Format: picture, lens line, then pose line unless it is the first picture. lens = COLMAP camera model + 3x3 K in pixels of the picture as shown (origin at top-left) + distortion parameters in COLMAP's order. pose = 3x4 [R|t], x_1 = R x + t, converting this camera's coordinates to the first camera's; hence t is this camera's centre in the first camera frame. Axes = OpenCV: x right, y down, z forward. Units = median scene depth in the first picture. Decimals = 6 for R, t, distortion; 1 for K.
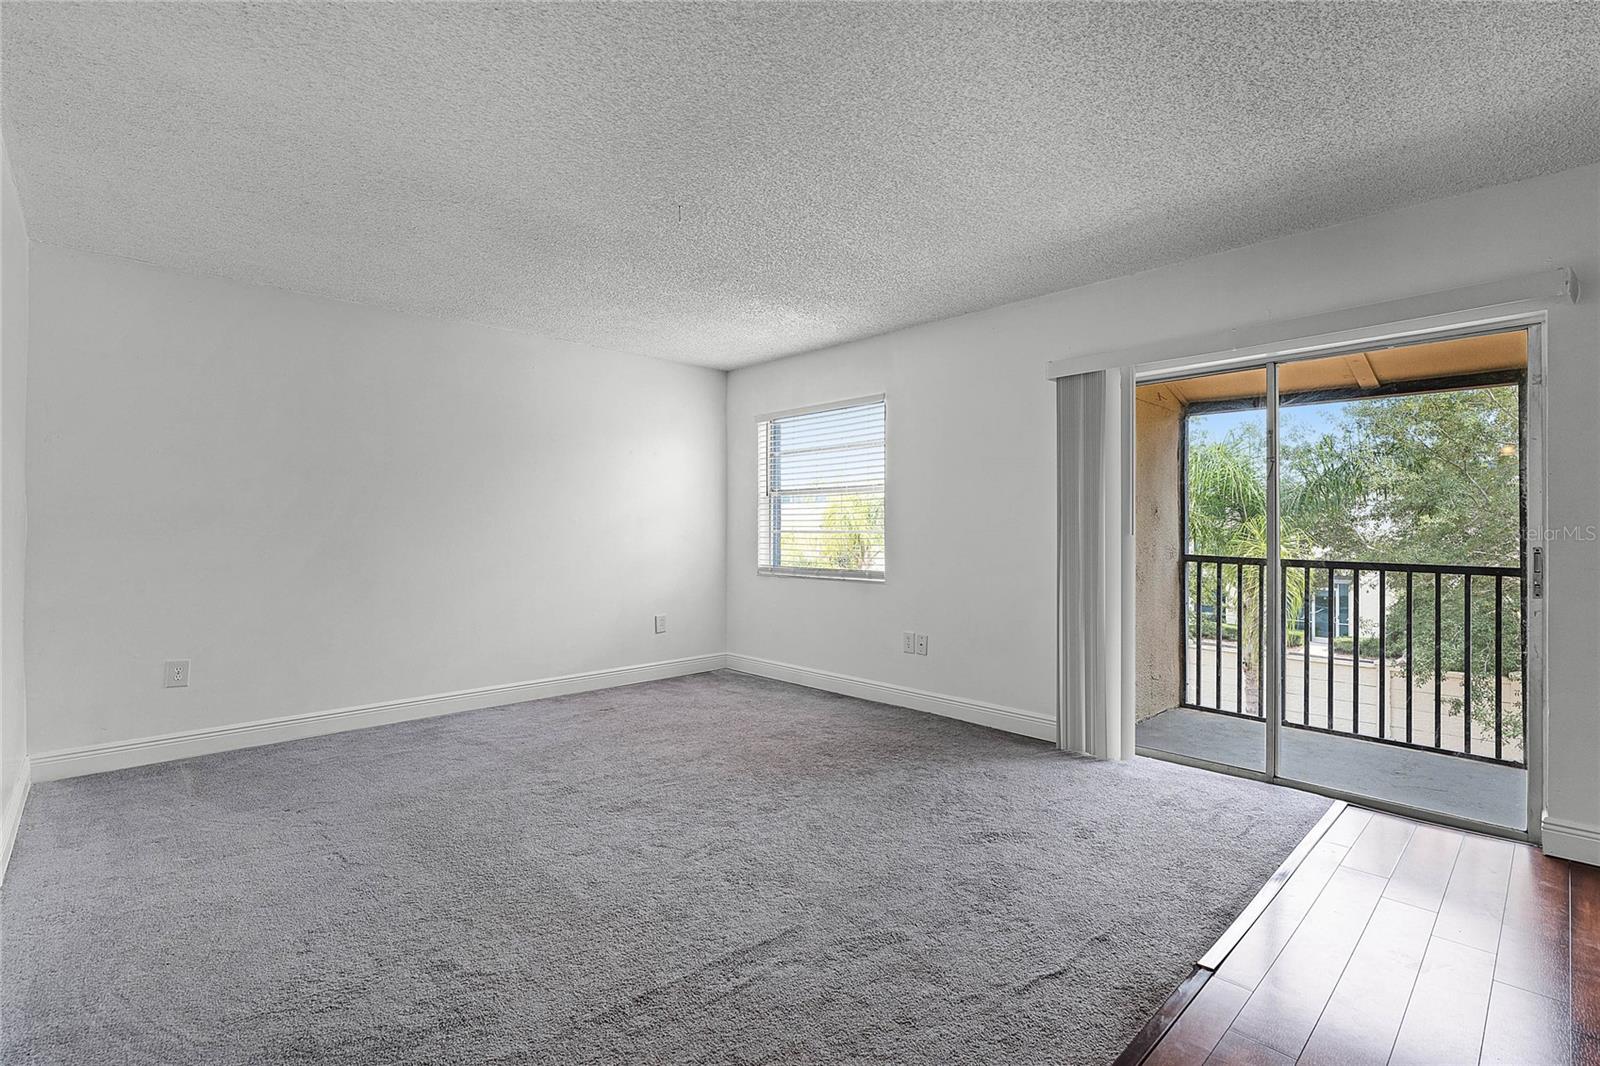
lens RADIAL K [[728.3, 0, 790.0], [0, 728.3, 530.4], [0, 0, 1]] dist [-0.003283, -0.000728]
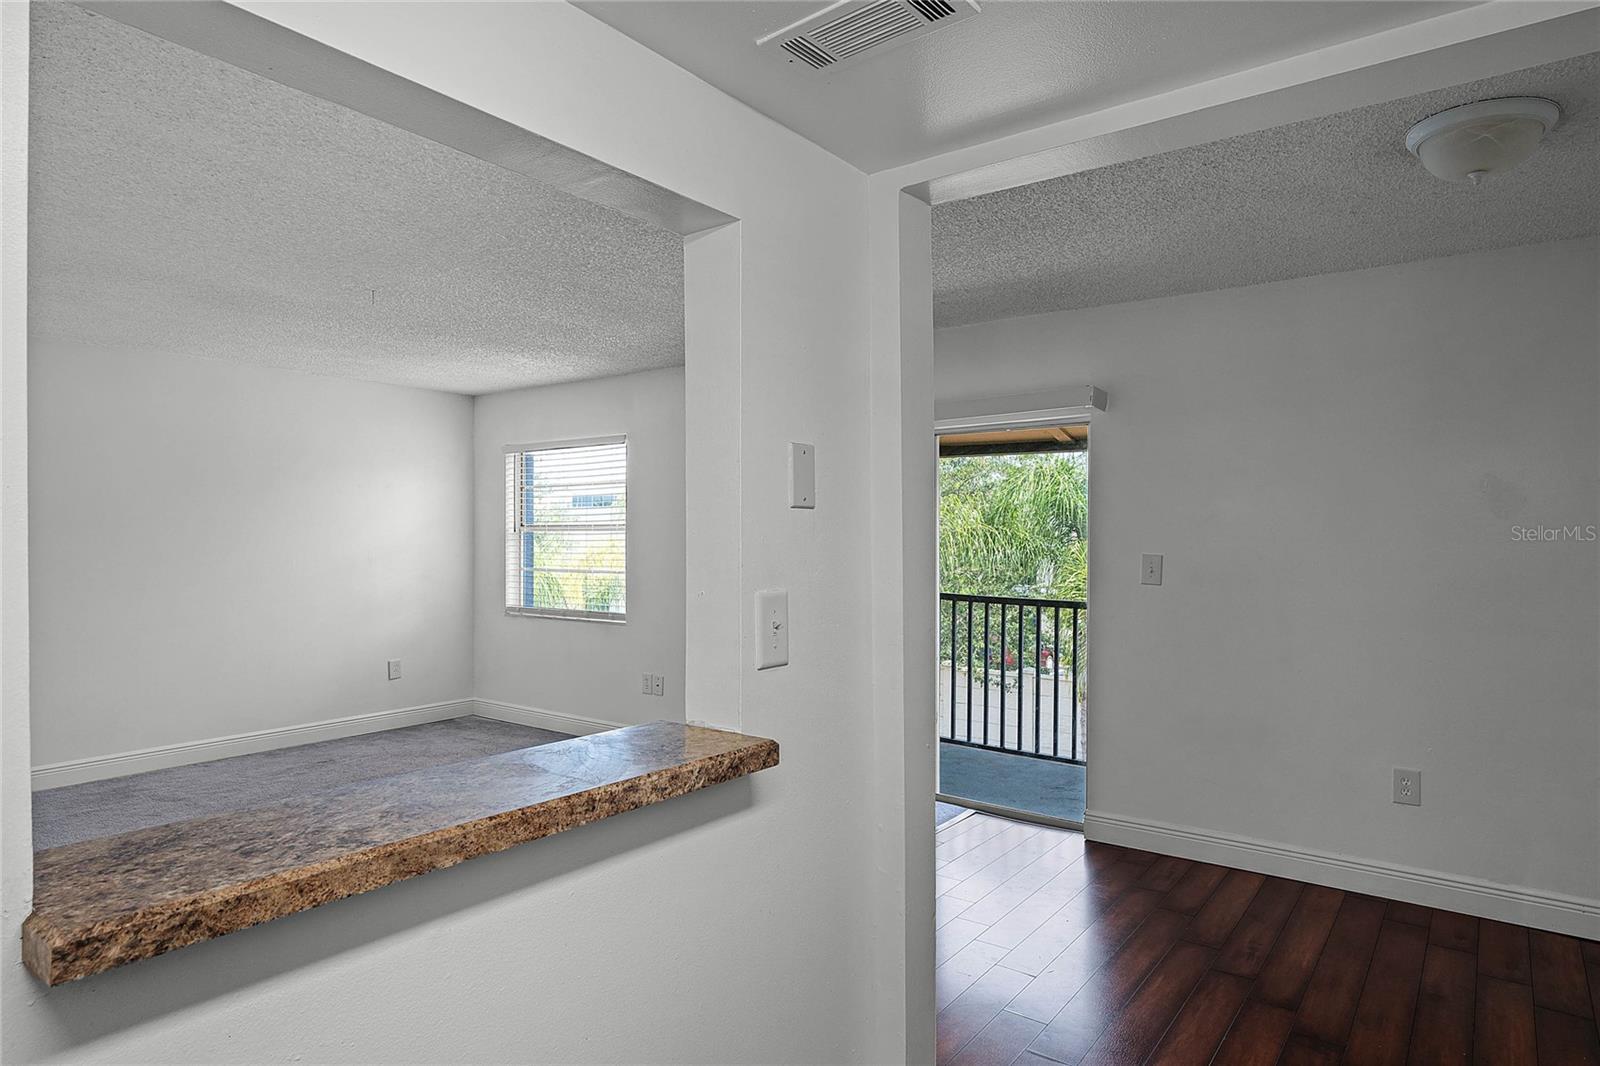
lens RADIAL K [[942.8, 0, 807.0], [0, 942.8, 538.9], [0, 0, 1]] dist [0.006179, -0.005353]
pose [[0.985940, 0.001301, 0.167093, 0.141849], [-0.001842, 0.999994, 0.003081, -0.044198], [-0.167088, -0.003346, 0.985936, -0.282500]]
